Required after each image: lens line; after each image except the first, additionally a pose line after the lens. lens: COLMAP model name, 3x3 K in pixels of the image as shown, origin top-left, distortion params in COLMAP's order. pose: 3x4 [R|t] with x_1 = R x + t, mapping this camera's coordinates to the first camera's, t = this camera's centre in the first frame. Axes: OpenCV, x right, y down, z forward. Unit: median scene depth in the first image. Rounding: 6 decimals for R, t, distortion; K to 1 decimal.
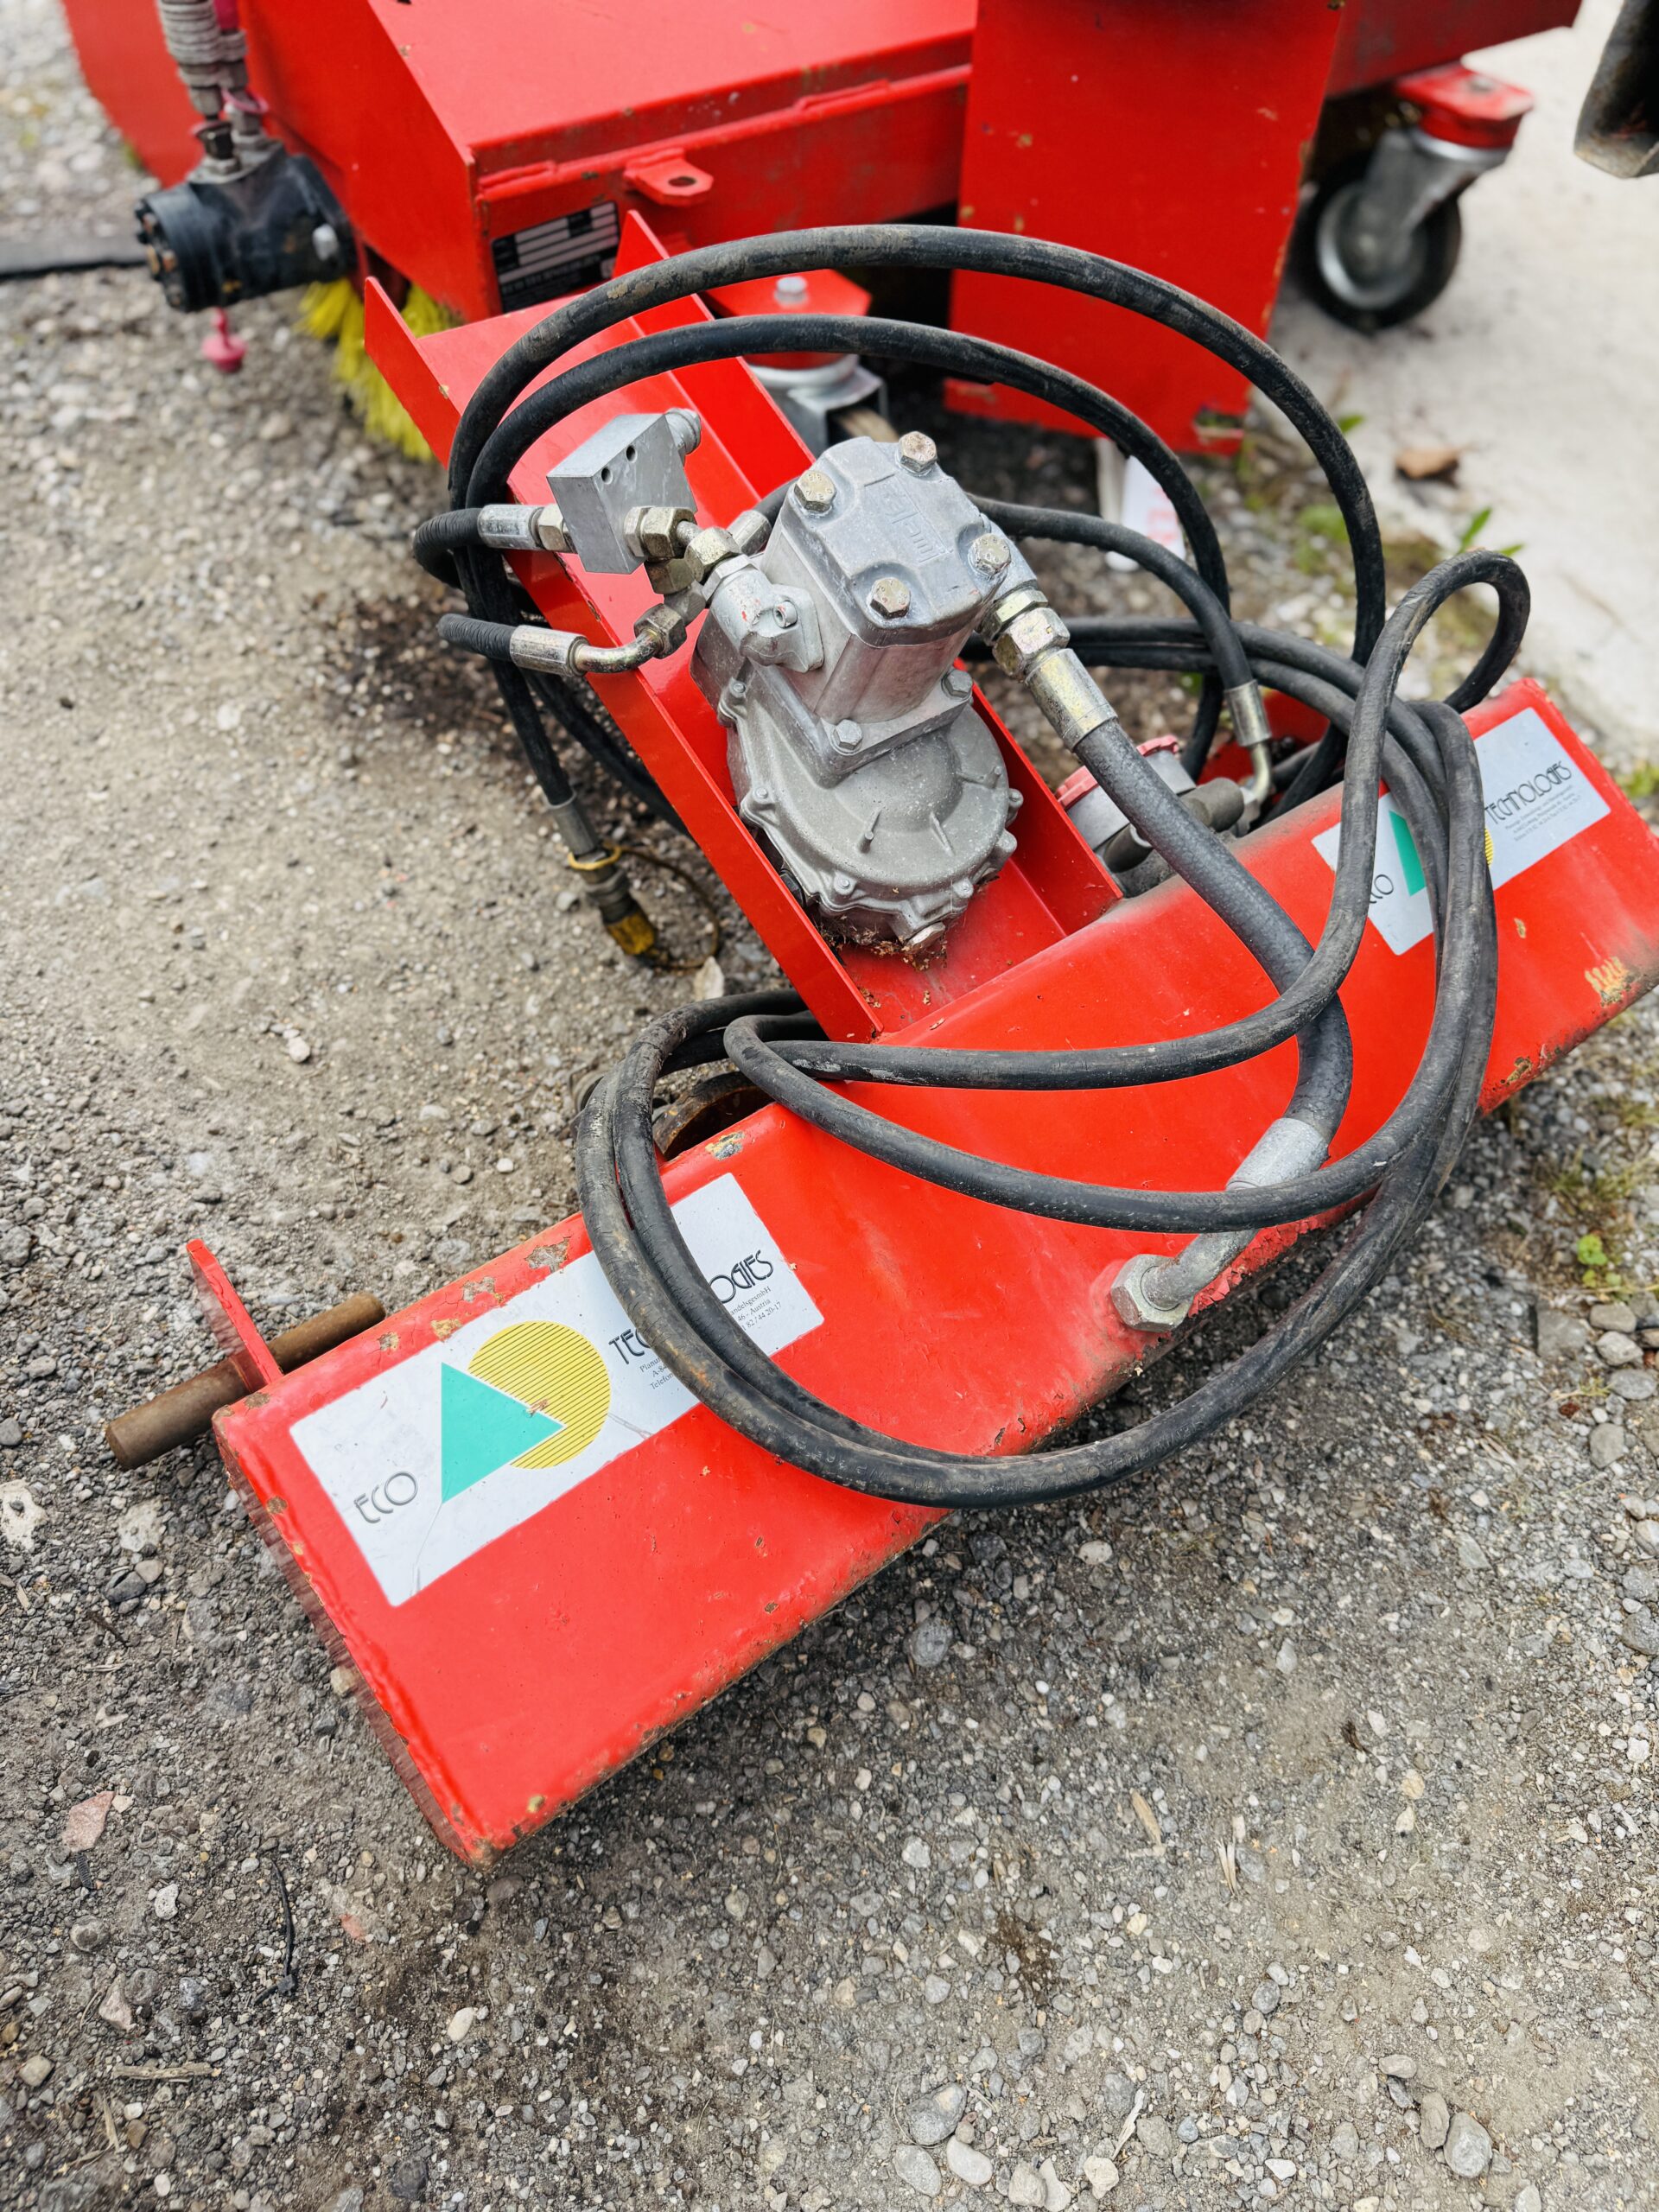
lens RADIAL K [[1580.9, 0, 825.1], [0, 1580.9, 1106.6], [0, 0, 1]] dist [-0.006951, -0.001201]
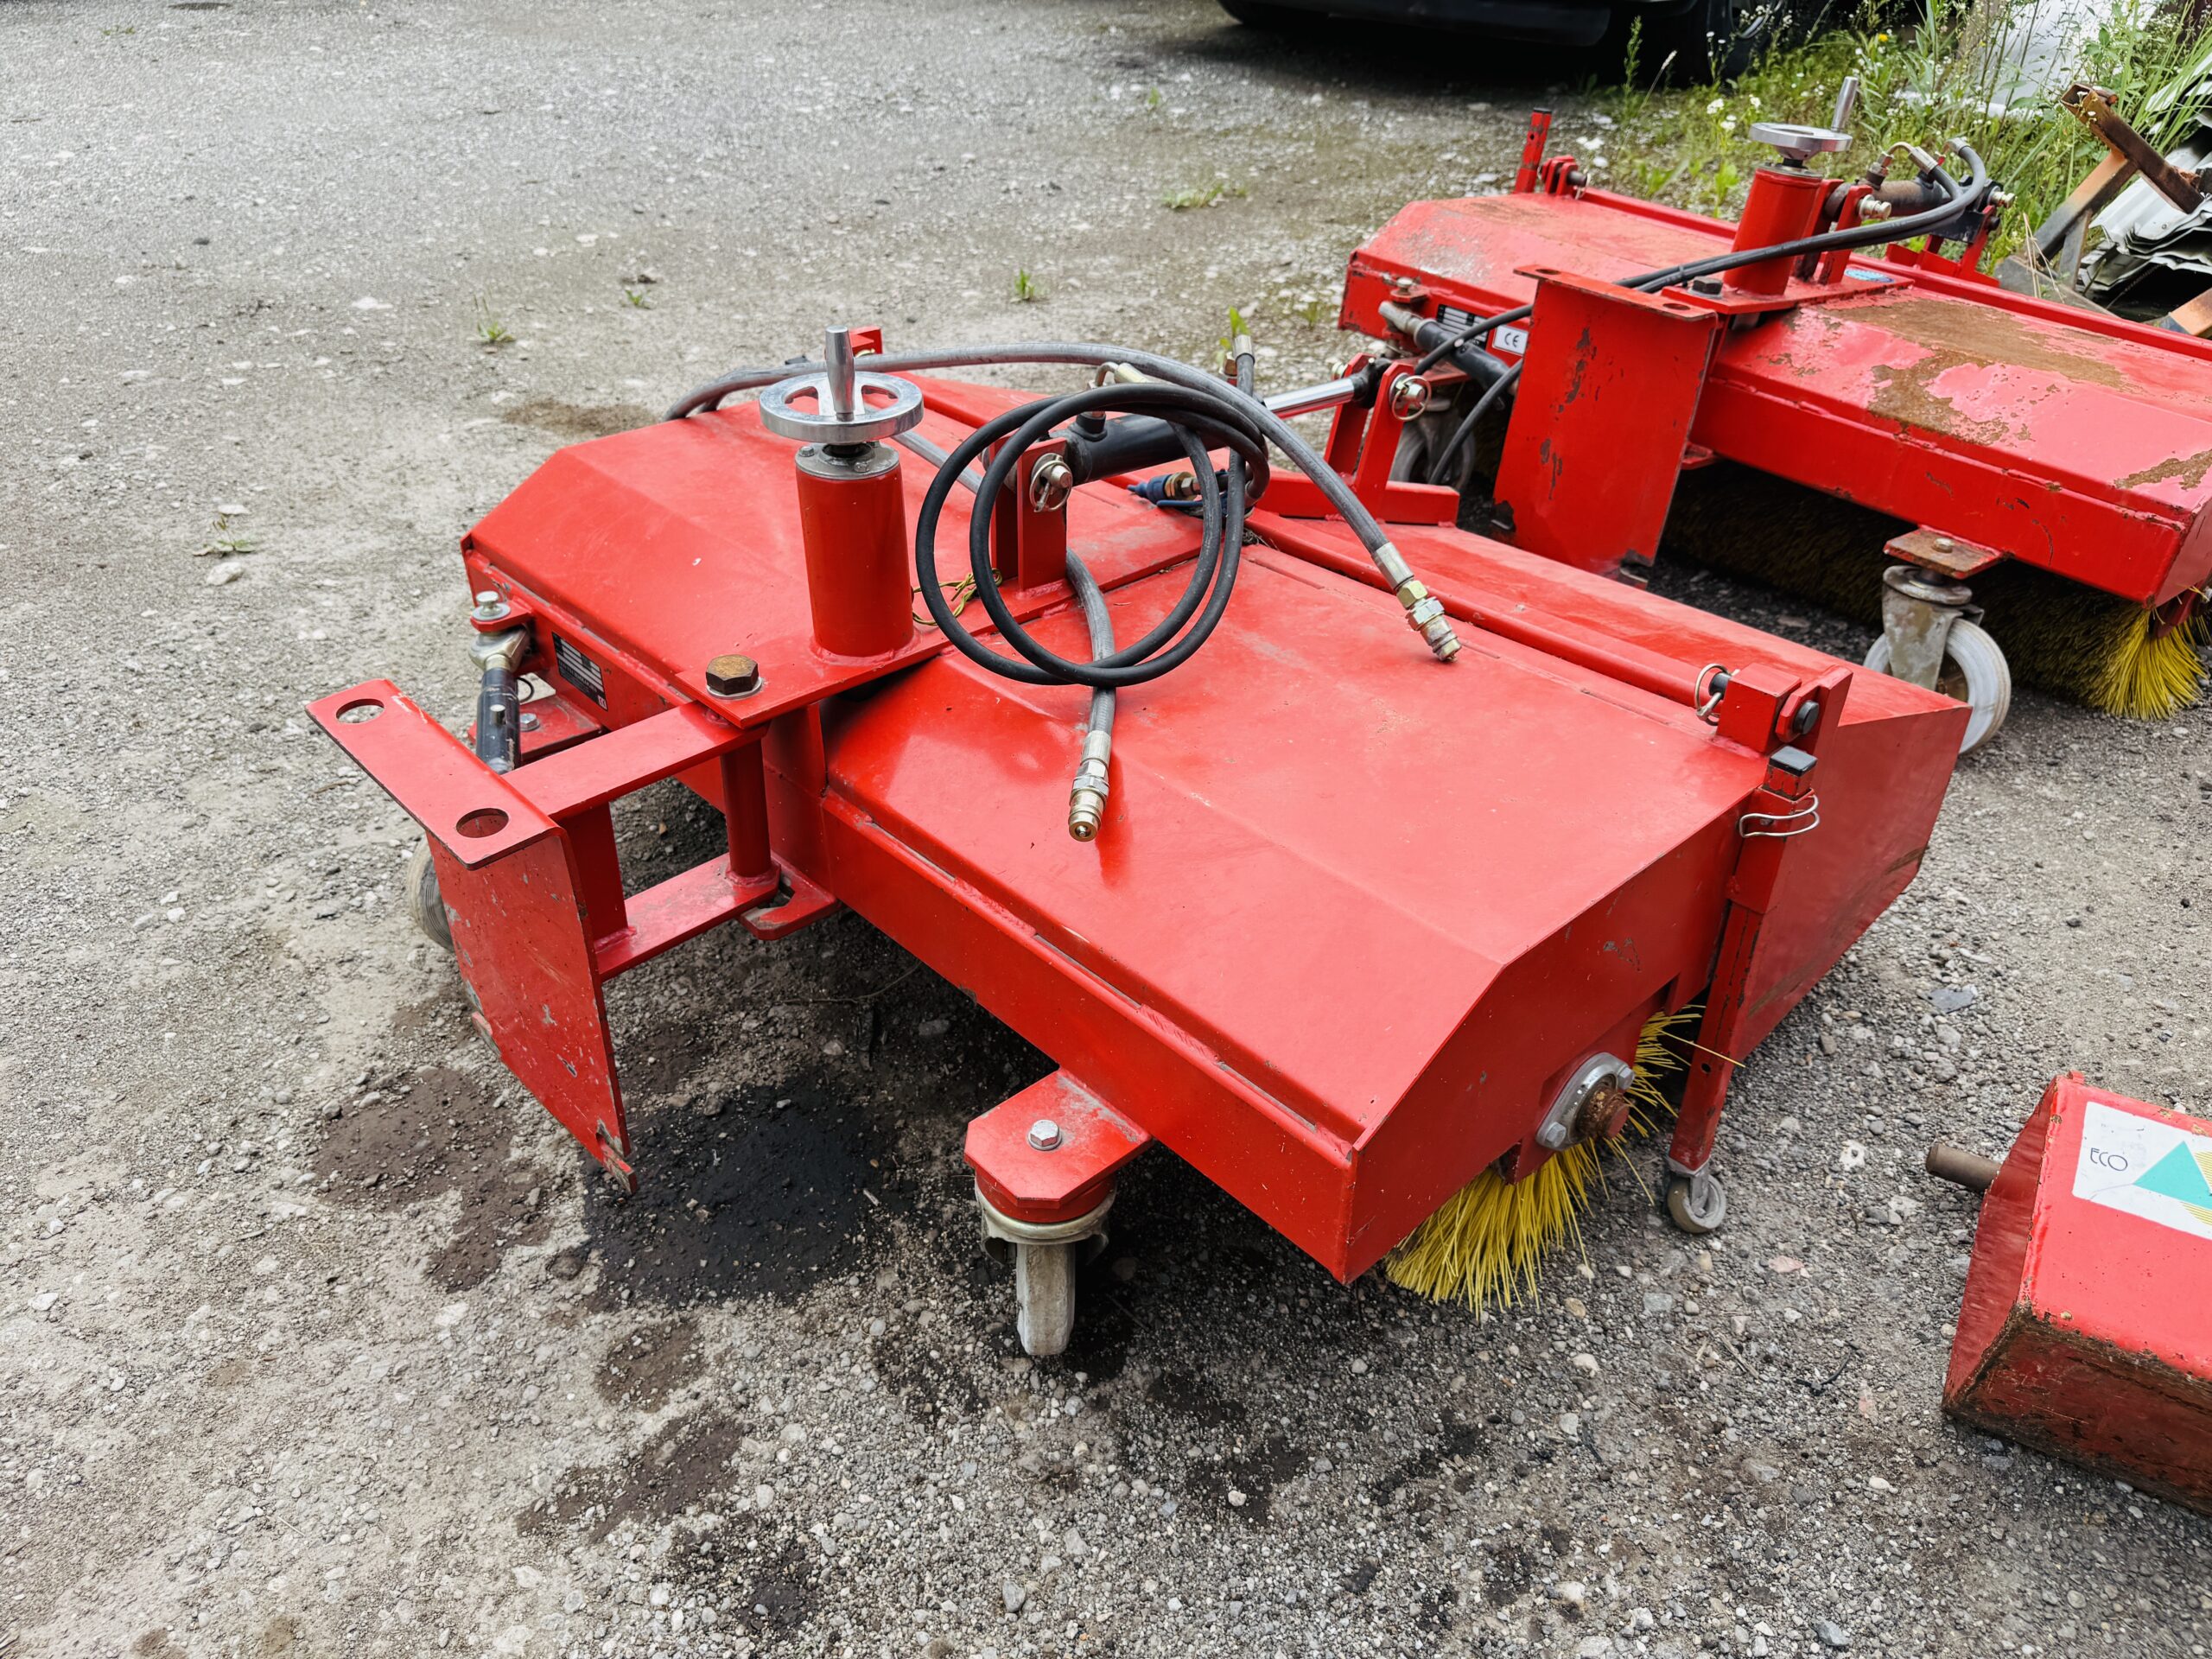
lens RADIAL K [[1580.9, 0, 1113.0], [0, 1580.9, 819.7], [0, 0, 1]] dist [-0.006951, -0.001201]
pose [[0.392441, 0.414804, -0.820931, 0.484475], [-0.722860, 0.690986, 0.003586, 0.649582], [0.568739, 0.592011, 0.571016, -0.738345]]
